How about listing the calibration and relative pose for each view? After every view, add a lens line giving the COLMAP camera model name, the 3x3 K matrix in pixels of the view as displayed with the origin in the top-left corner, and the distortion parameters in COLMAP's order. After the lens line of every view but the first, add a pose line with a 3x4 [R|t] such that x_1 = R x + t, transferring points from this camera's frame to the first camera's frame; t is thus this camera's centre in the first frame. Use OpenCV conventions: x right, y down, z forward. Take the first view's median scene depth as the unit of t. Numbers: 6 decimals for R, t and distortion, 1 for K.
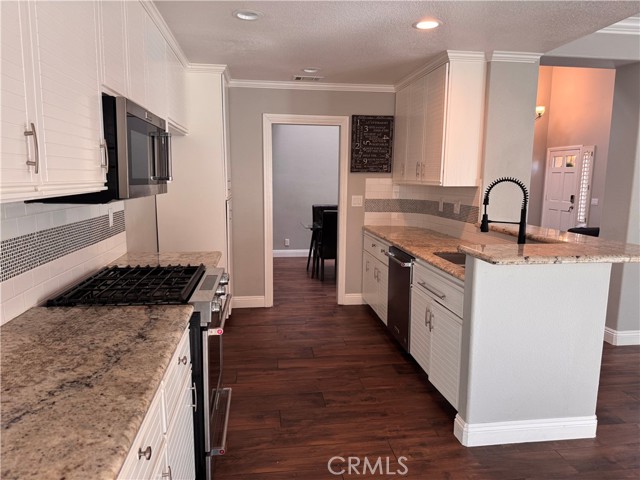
lens RADIAL K [[448.0, 0, 319.8], [0, 448.0, 243.2], [0, 0, 1]] dist [0.072706, -0.107498]
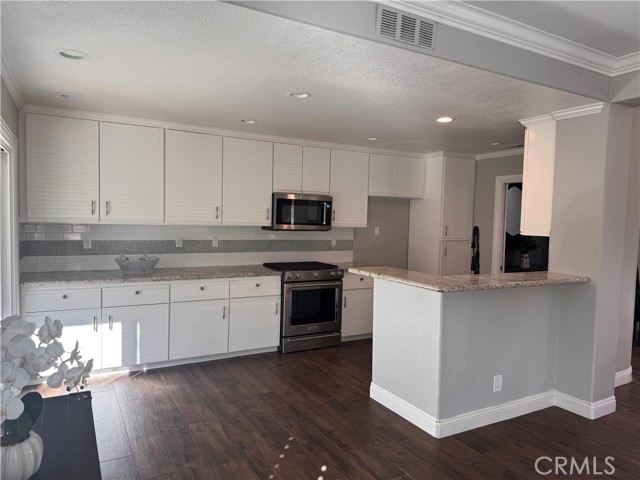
lens RADIAL K [[448.0, 0, 319.8], [0, 448.0, 243.2], [0, 0, 1]] dist [0.072706, -0.107498]
pose [[0.375703, 0.051878, -0.925287, 1.137846], [-0.160315, 0.987018, -0.009755, -0.014336], [0.912768, 0.152003, 0.379143, 0.128231]]
